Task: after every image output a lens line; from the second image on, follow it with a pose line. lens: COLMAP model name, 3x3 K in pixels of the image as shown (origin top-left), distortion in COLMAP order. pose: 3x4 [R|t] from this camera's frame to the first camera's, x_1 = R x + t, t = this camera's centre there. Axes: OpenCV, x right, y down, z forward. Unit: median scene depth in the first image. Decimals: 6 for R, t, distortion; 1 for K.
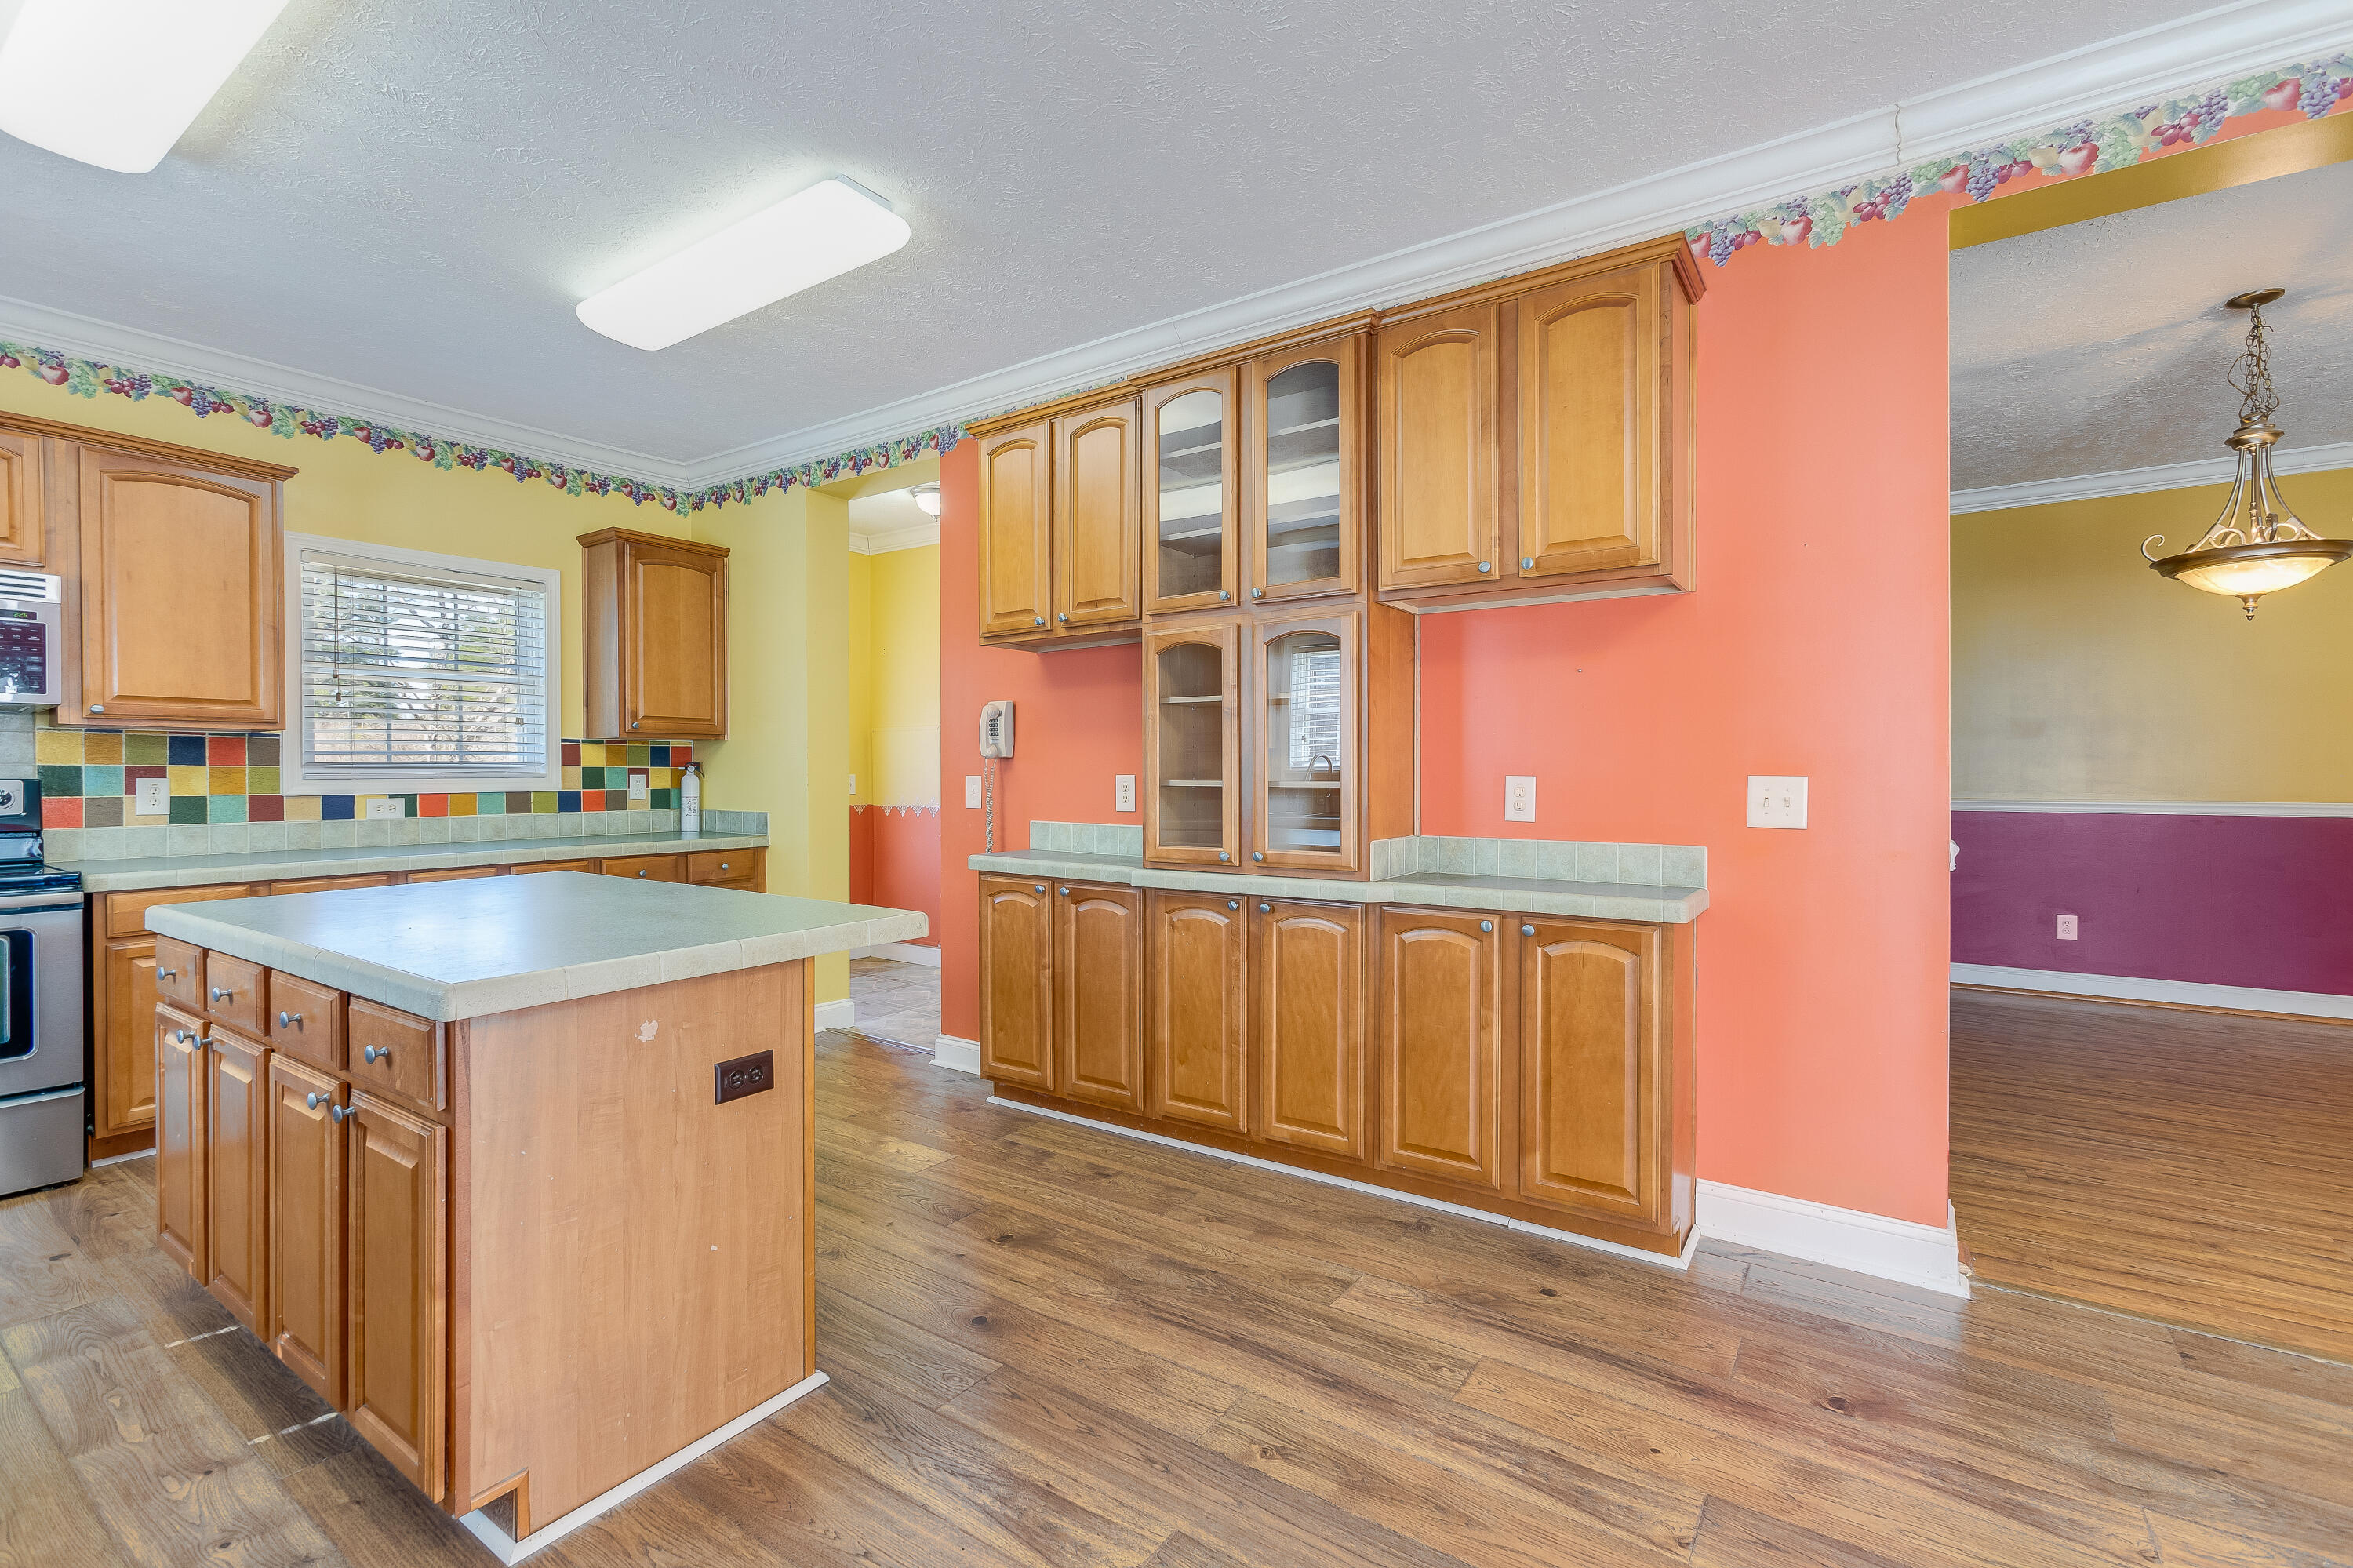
lens RADIAL K [[1055.1, 0, 1183.5], [0, 1055.1, 772.1], [0, 0, 1]] dist [-0.008937, 0.008306]
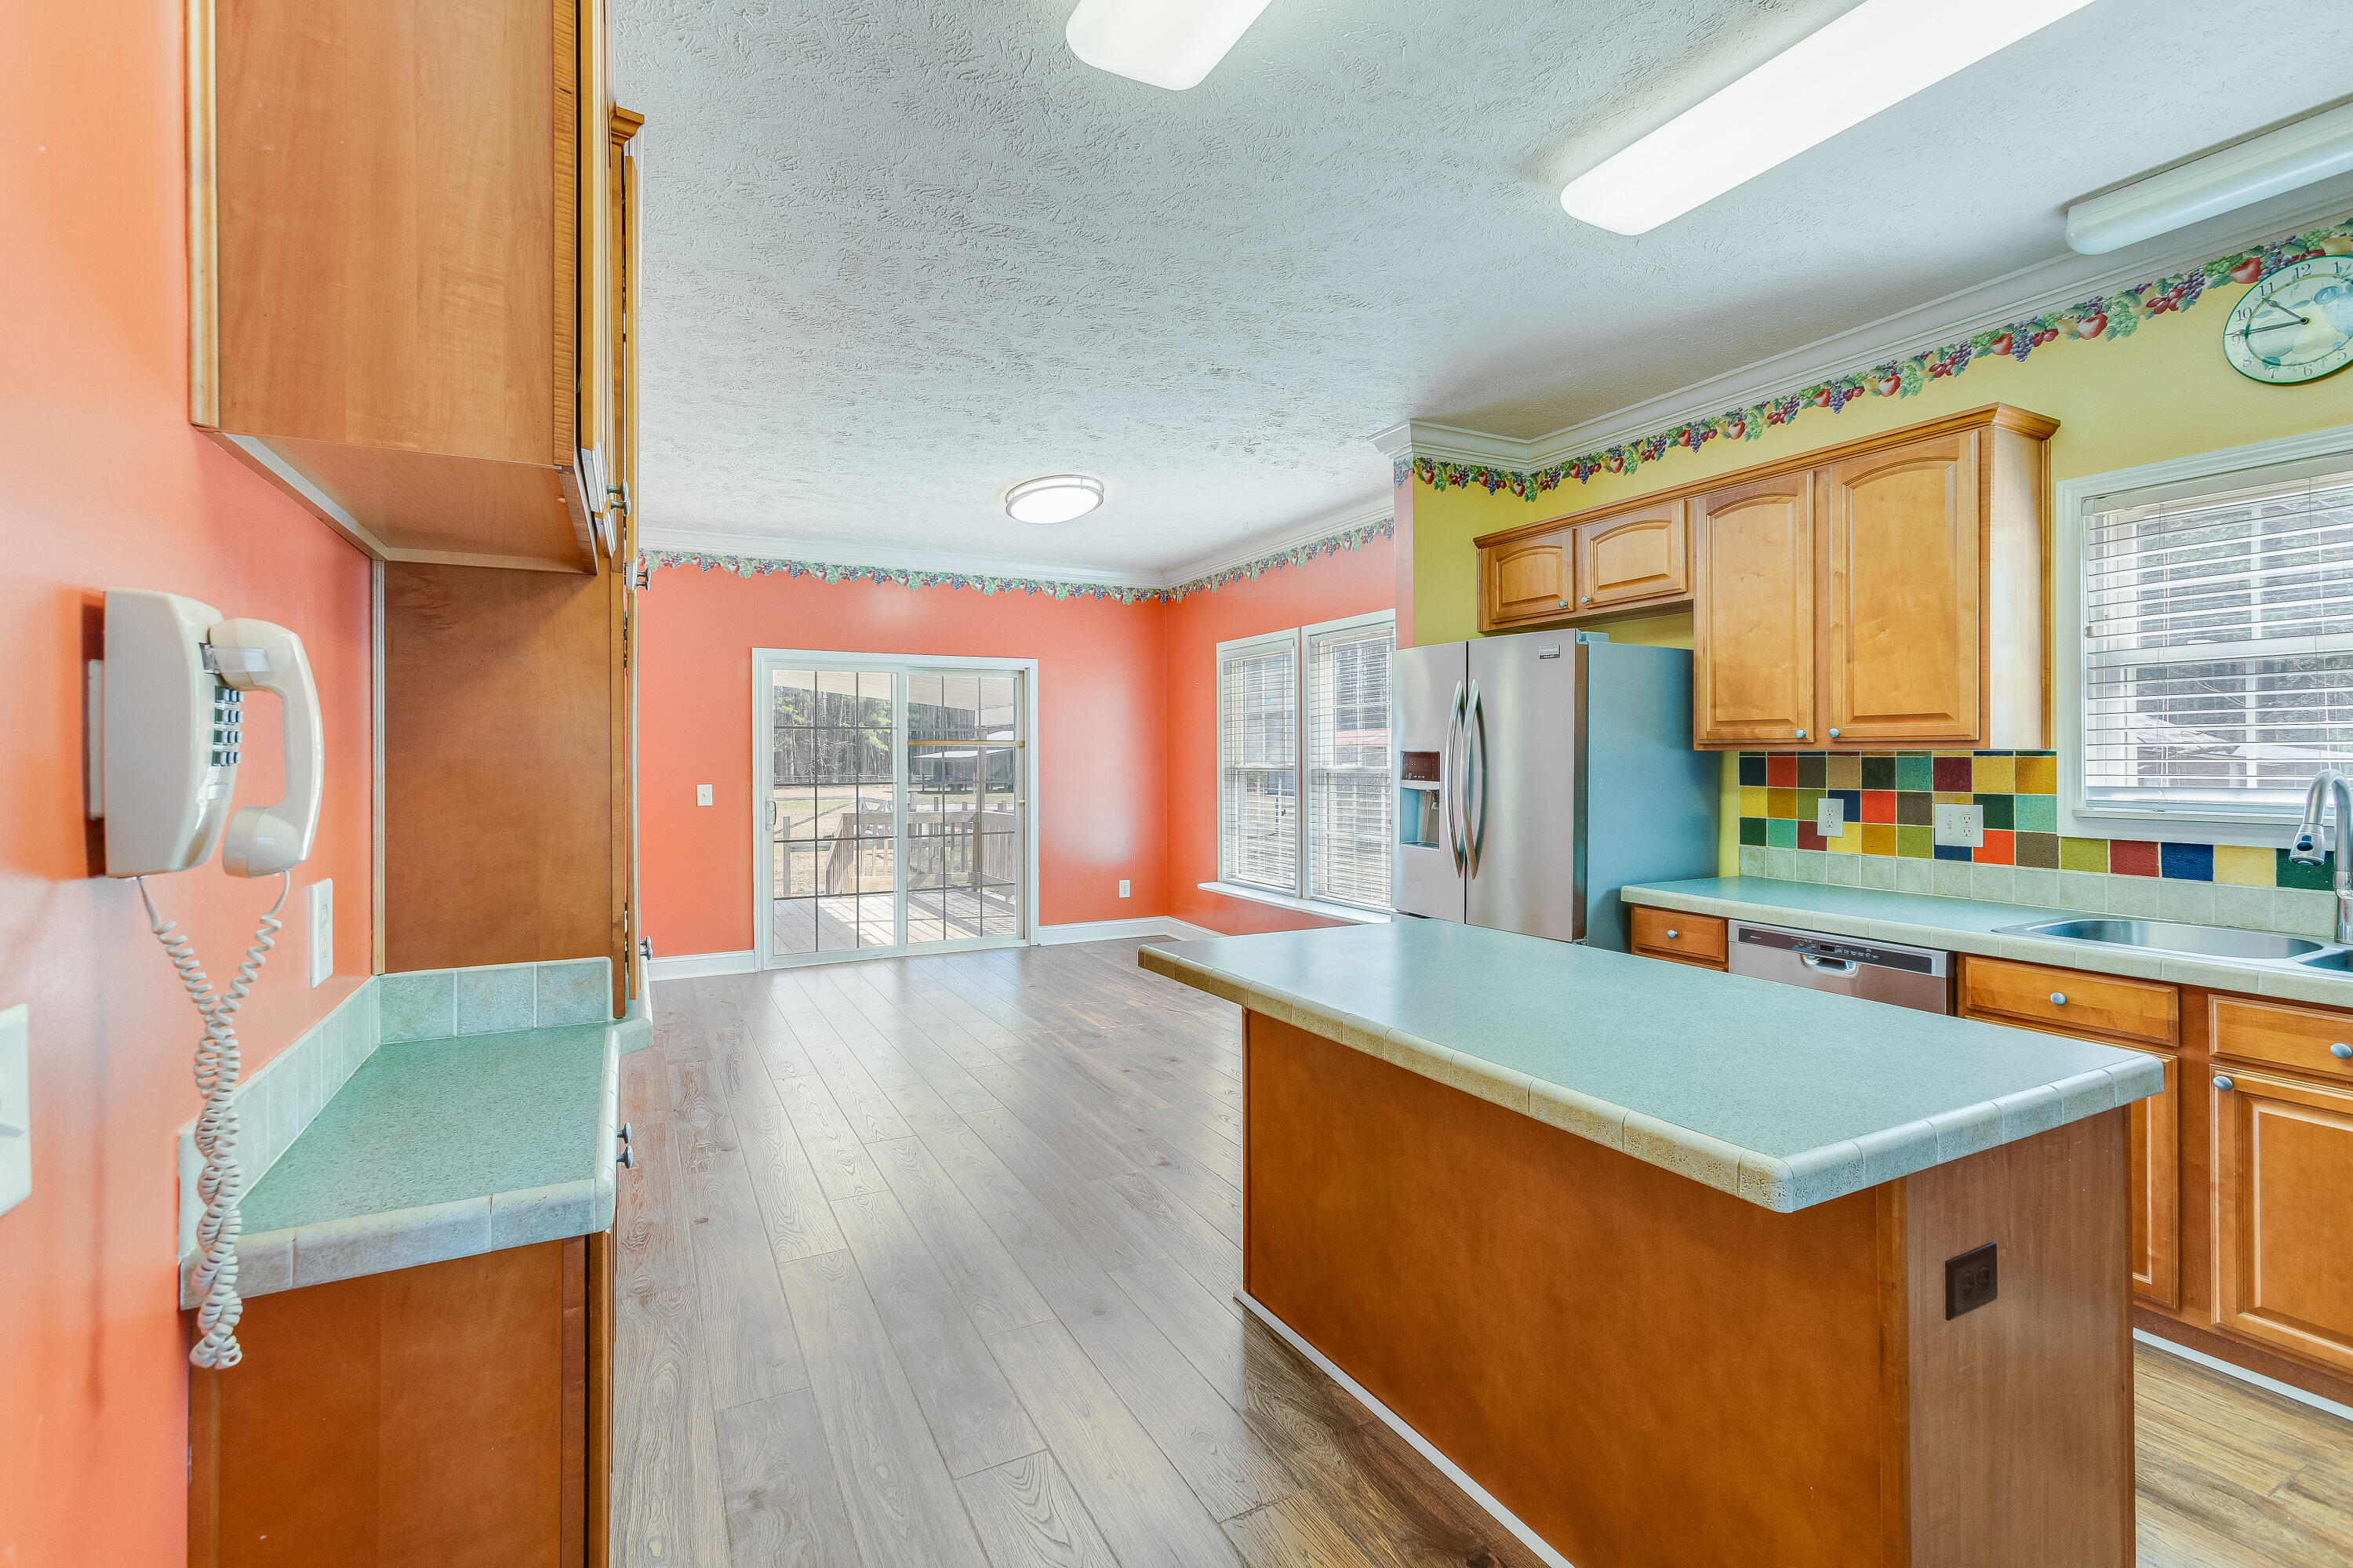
lens RADIAL K [[1051.9, 0, 1179.9], [0, 1051.9, 752.9], [0, 0, 1]] dist [0.002763, 0.000575]
pose [[-0.886516, 0.005595, 0.462663, -0.486678], [0.004476, 0.999984, -0.003517, -0.038862], [-0.462675, -0.001047, -0.886527, 1.203316]]
